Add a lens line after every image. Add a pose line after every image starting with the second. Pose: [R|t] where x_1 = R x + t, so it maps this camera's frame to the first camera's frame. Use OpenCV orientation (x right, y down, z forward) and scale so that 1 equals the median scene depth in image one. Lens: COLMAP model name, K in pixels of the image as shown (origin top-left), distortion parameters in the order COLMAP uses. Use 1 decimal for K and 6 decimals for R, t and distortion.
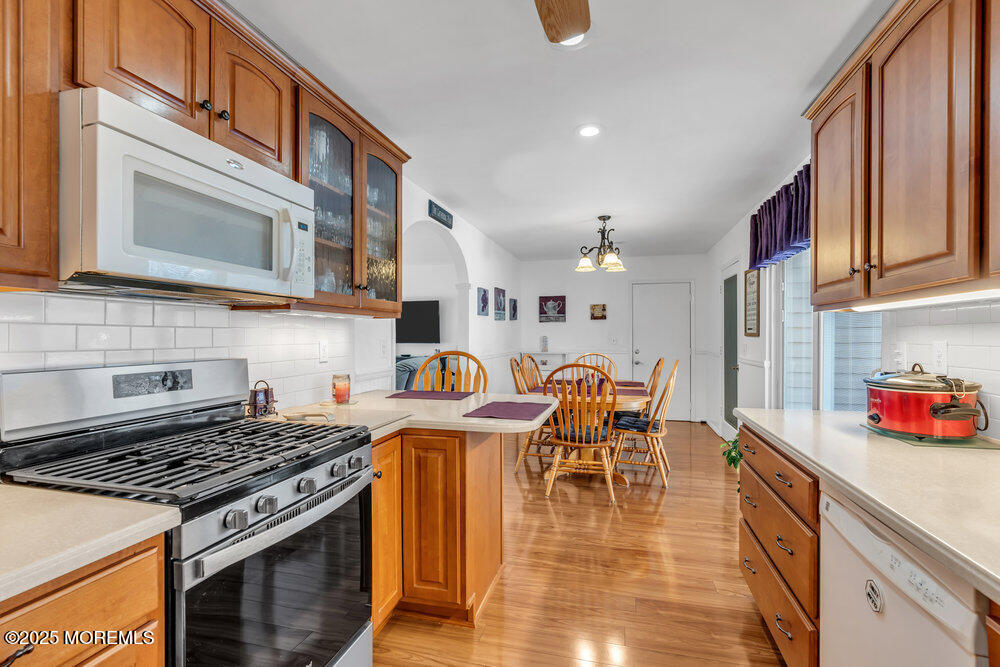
lens RADIAL K [[456.3, 0, 497.4], [0, 456.3, 332.6], [0, 0, 1]] dist [-0.002373, 0.000543]
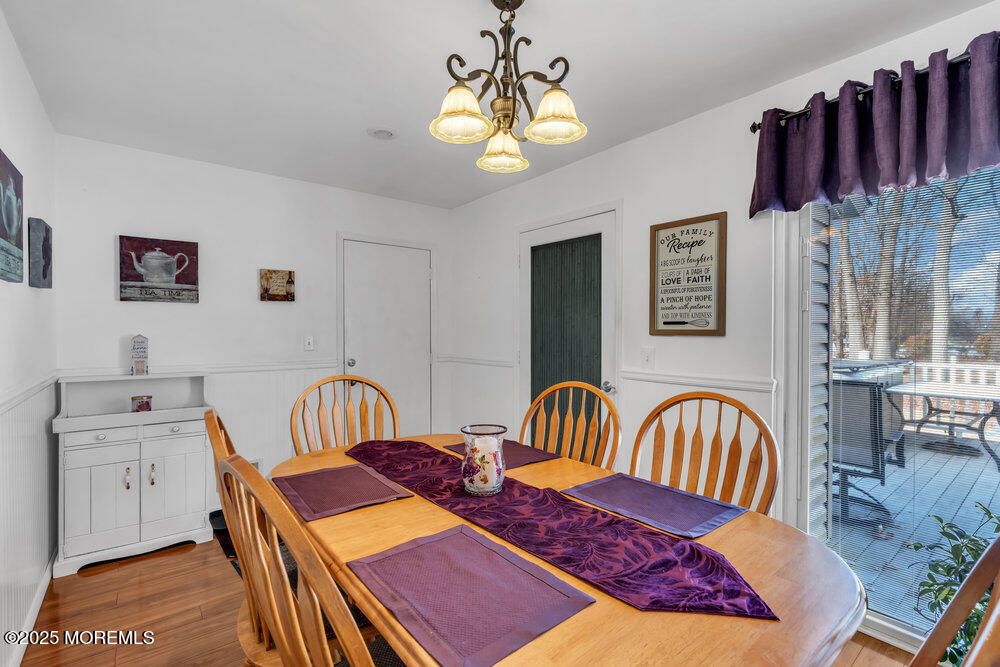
lens RADIAL K [[456.3, 0, 497.4], [0, 456.3, 332.6], [0, 0, 1]] dist [-0.002373, 0.000543]
pose [[0.595482, 0.000801, 0.803369, -0.031935], [-0.005377, 0.999981, 0.002988, 0.002666], [-0.803351, -0.006099, 0.595475, 0.509515]]
